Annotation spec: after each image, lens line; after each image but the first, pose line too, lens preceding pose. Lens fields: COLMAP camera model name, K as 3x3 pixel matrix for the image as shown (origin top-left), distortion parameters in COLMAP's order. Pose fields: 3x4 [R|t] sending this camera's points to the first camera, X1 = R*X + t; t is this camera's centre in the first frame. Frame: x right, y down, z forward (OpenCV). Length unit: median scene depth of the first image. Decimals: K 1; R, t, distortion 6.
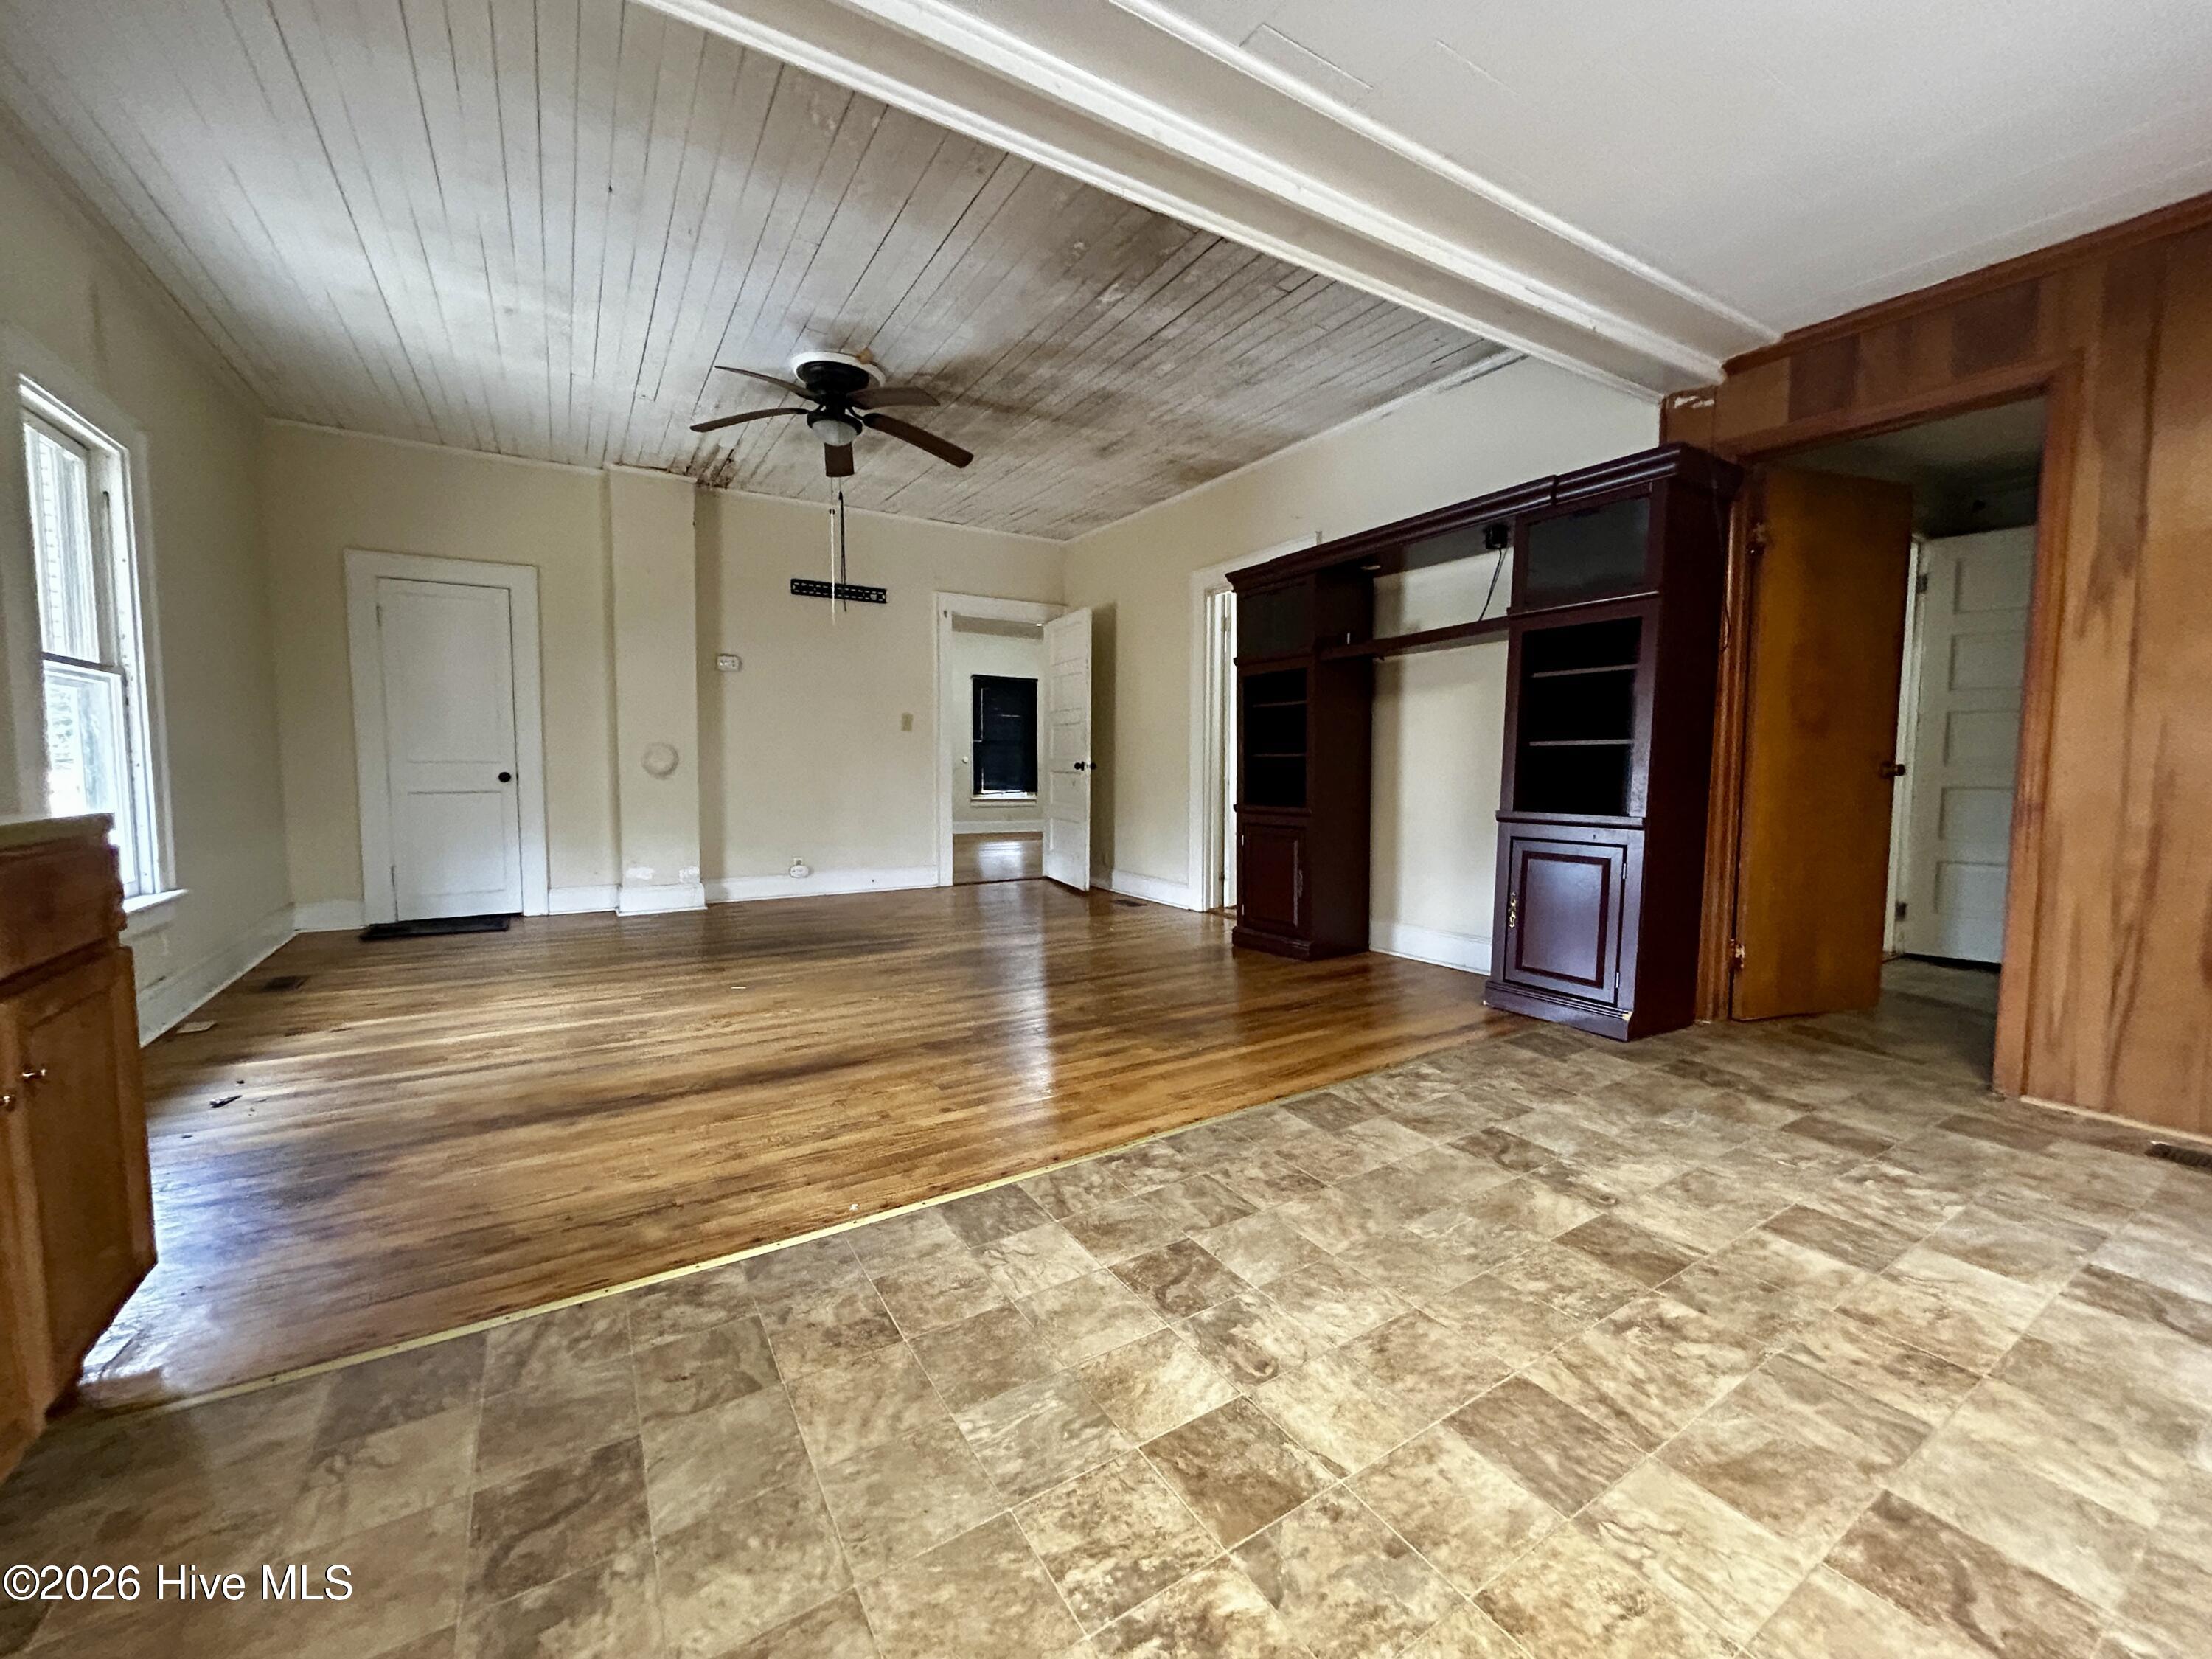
lens RADIAL K [[889.1, 0, 1107.2], [0, 889.1, 825.3], [0, 0, 1]] dist [-0.003648, 0.000639]
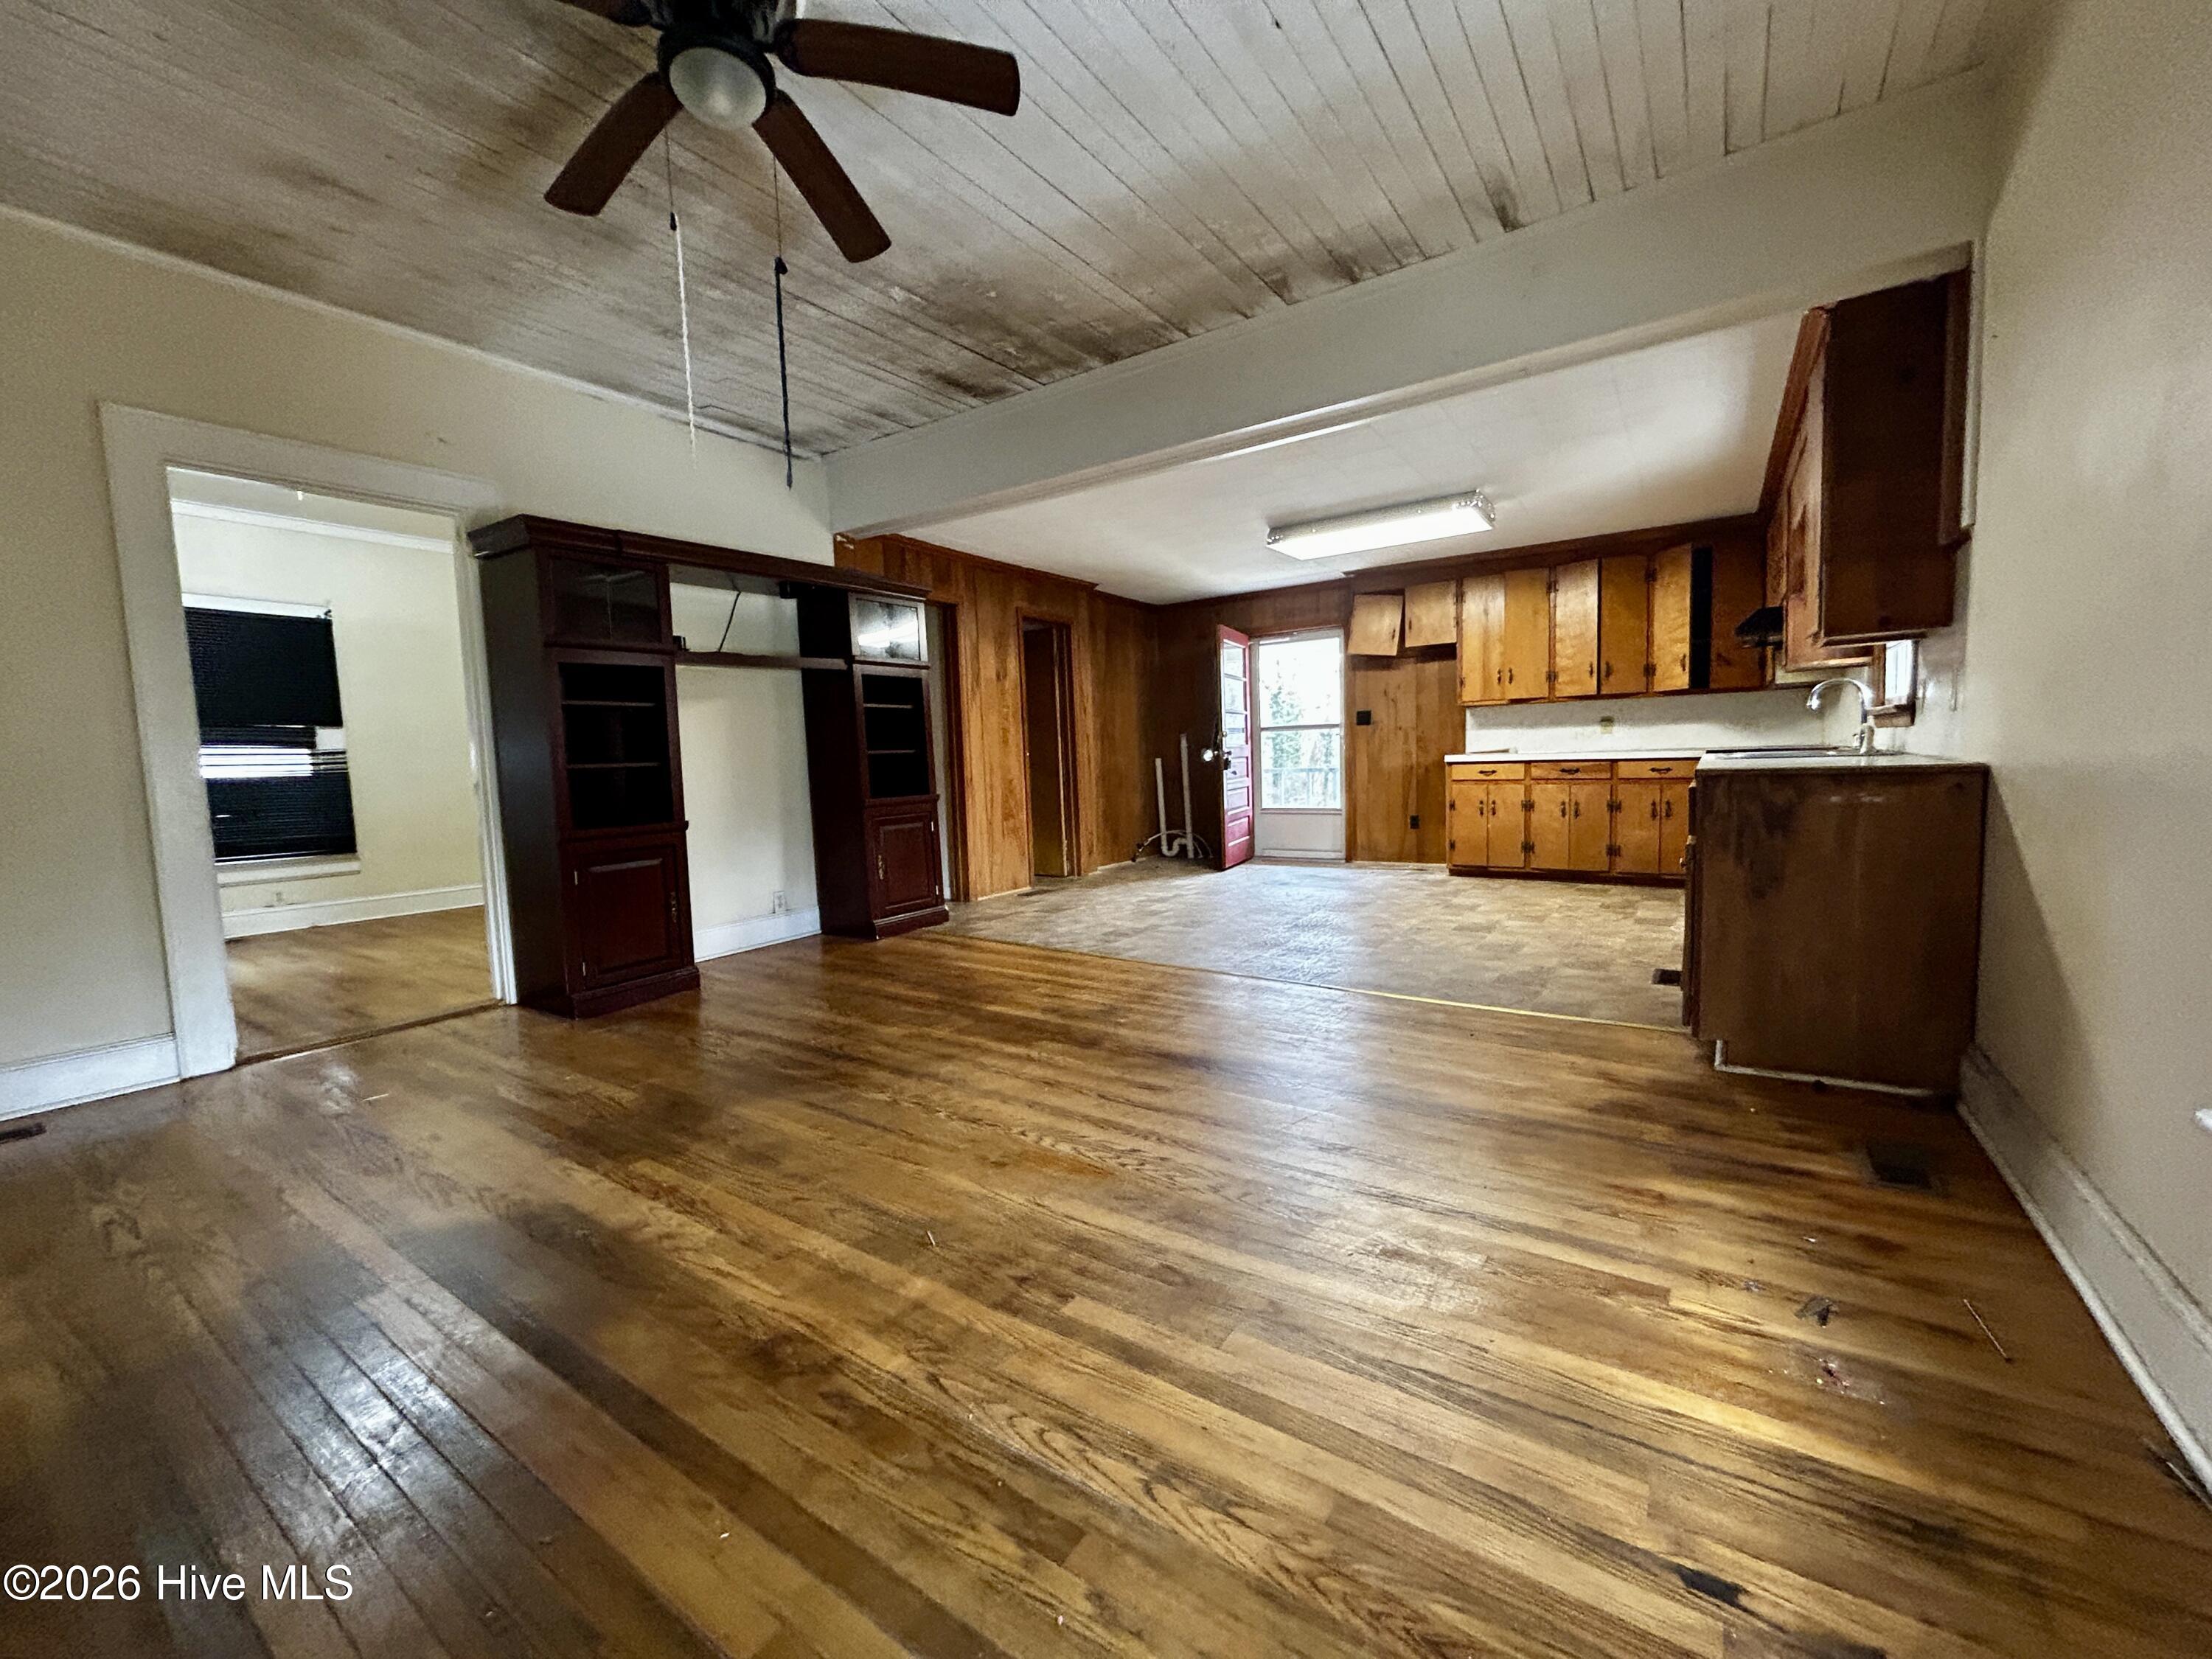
lens RADIAL K [[889.1, 0, 1104.8], [0, 889.1, 822.1], [0, 0, 1]] dist [-0.003648, 0.000639]
pose [[-0.405036, -0.056564, 0.912549, -0.905760], [0.095033, 0.990074, 0.103550, -0.083029], [-0.909348, 0.128664, -0.395640, 1.110875]]
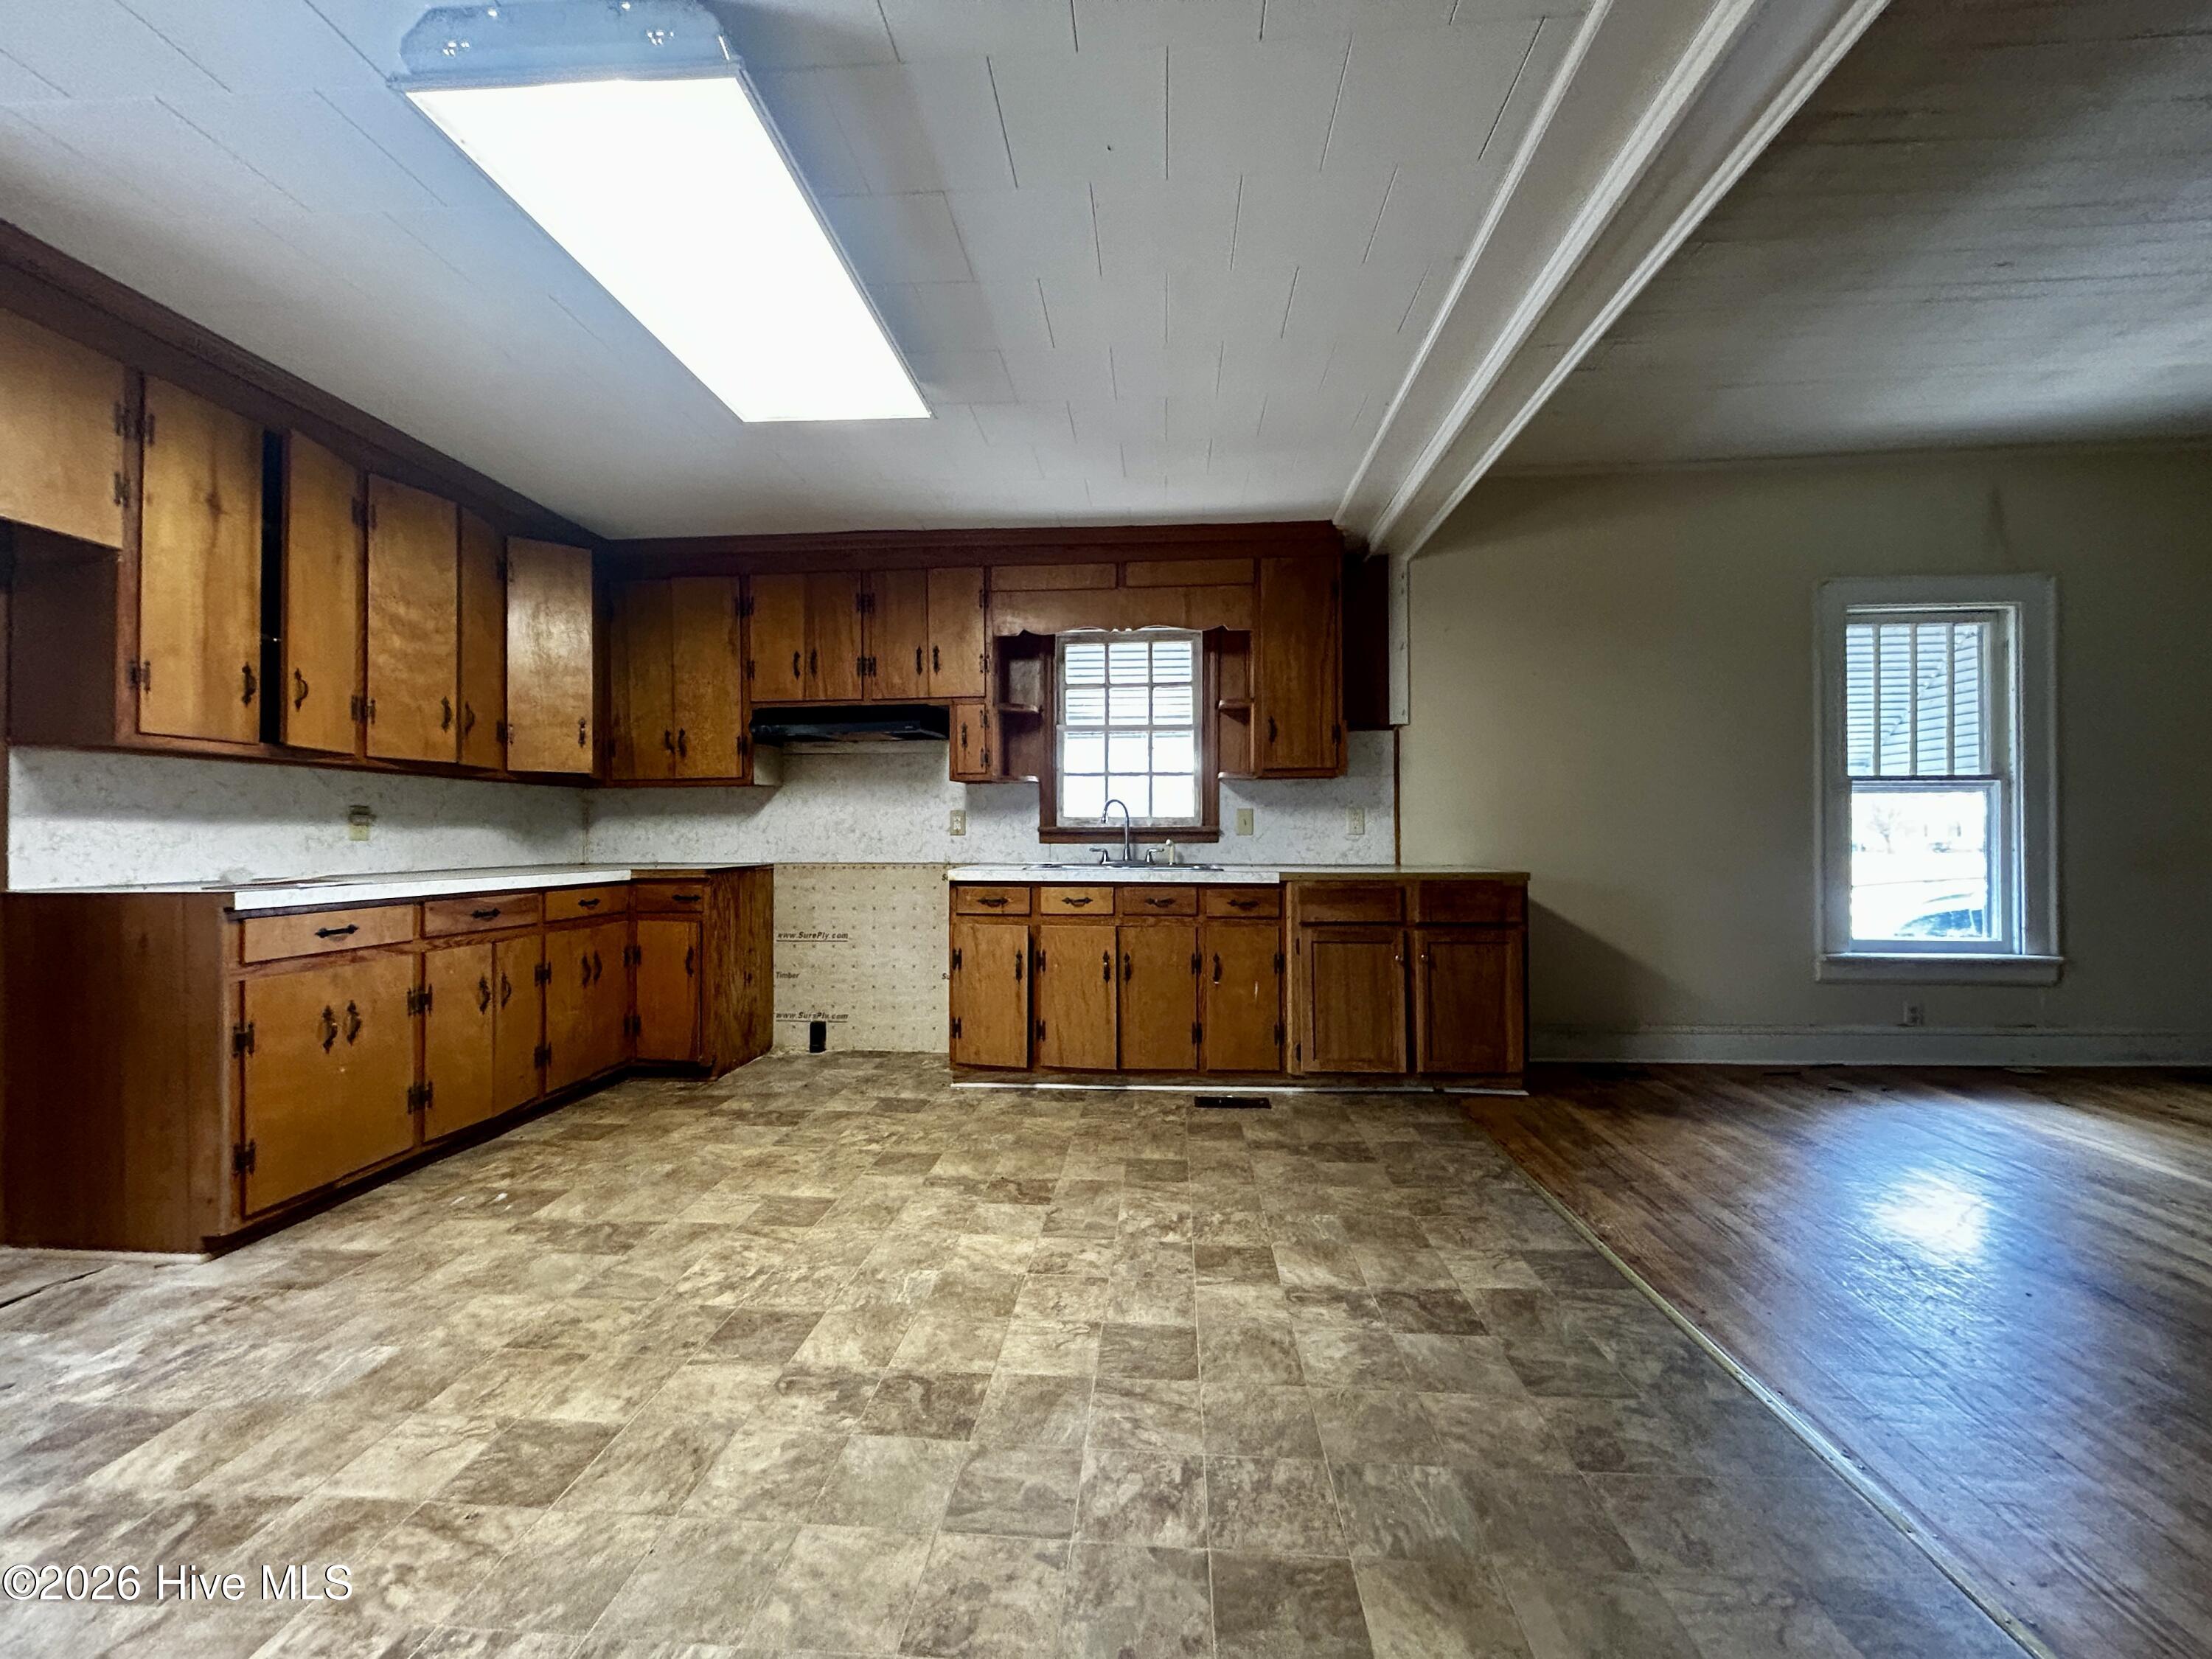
lens RADIAL K [[889.1, 0, 1105.6], [0, 889.1, 823.5], [0, 0, 1]] dist [-0.003648, 0.000639]
pose [[-0.587858, -0.009422, -0.808909, 0.571047], [-0.054085, 0.998153, 0.027679, -0.059942], [0.807154, 0.060021, -0.587282, 0.586713]]
